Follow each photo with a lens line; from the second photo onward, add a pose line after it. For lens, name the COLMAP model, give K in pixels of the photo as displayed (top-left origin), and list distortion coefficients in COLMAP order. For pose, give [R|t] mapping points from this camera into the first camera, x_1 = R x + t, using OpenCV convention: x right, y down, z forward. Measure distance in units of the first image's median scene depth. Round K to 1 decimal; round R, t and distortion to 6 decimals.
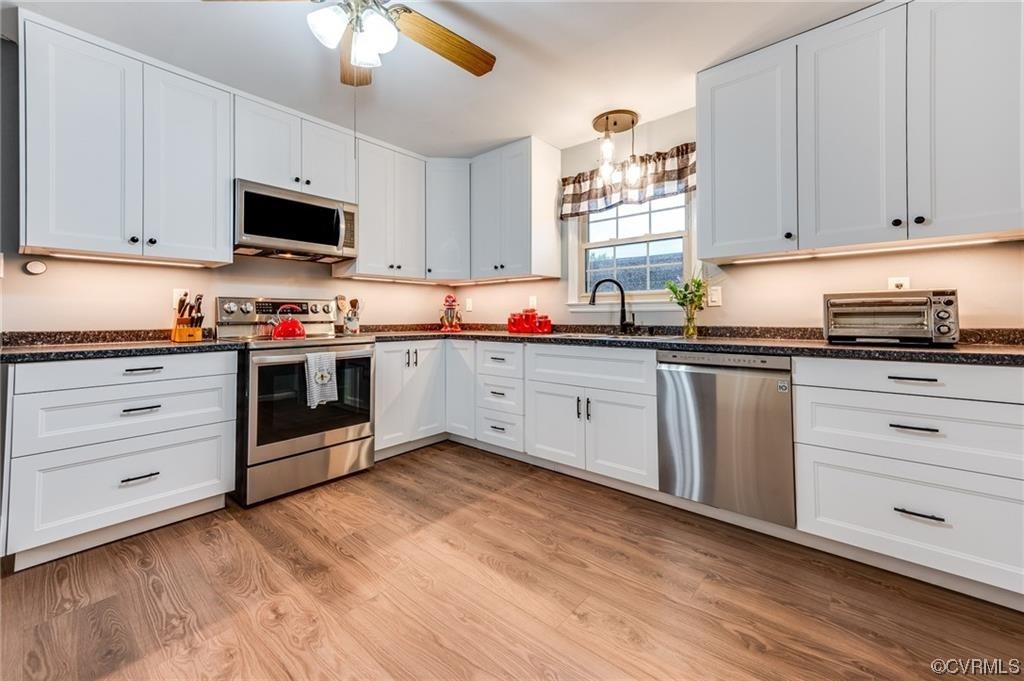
lens RADIAL K [[413.4, 0, 520.6], [0, 413.4, 304.8], [0, 0, 1]] dist [0.020763, 0.000948]
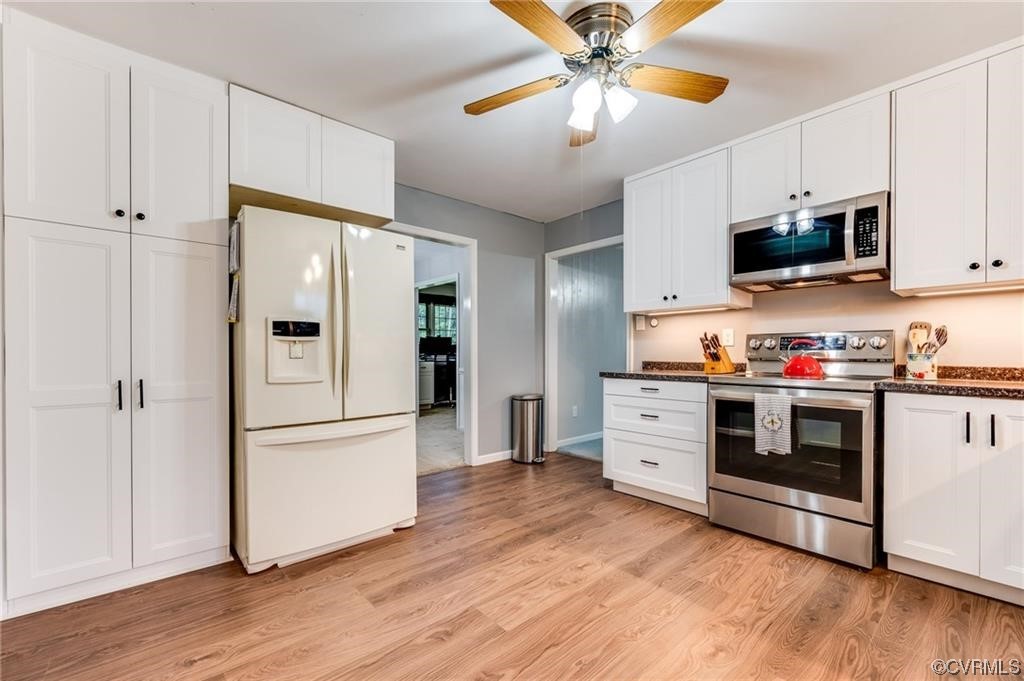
lens RADIAL K [[413.4, 0, 488.6], [0, 413.4, 356.1], [0, 0, 1]] dist [0.020763, 0.000948]
pose [[-0.151606, 0.011159, -0.988378, 0.484786], [0.028433, 0.999572, 0.006924, 0.010816], [0.988032, -0.027053, -0.151858, 0.542613]]
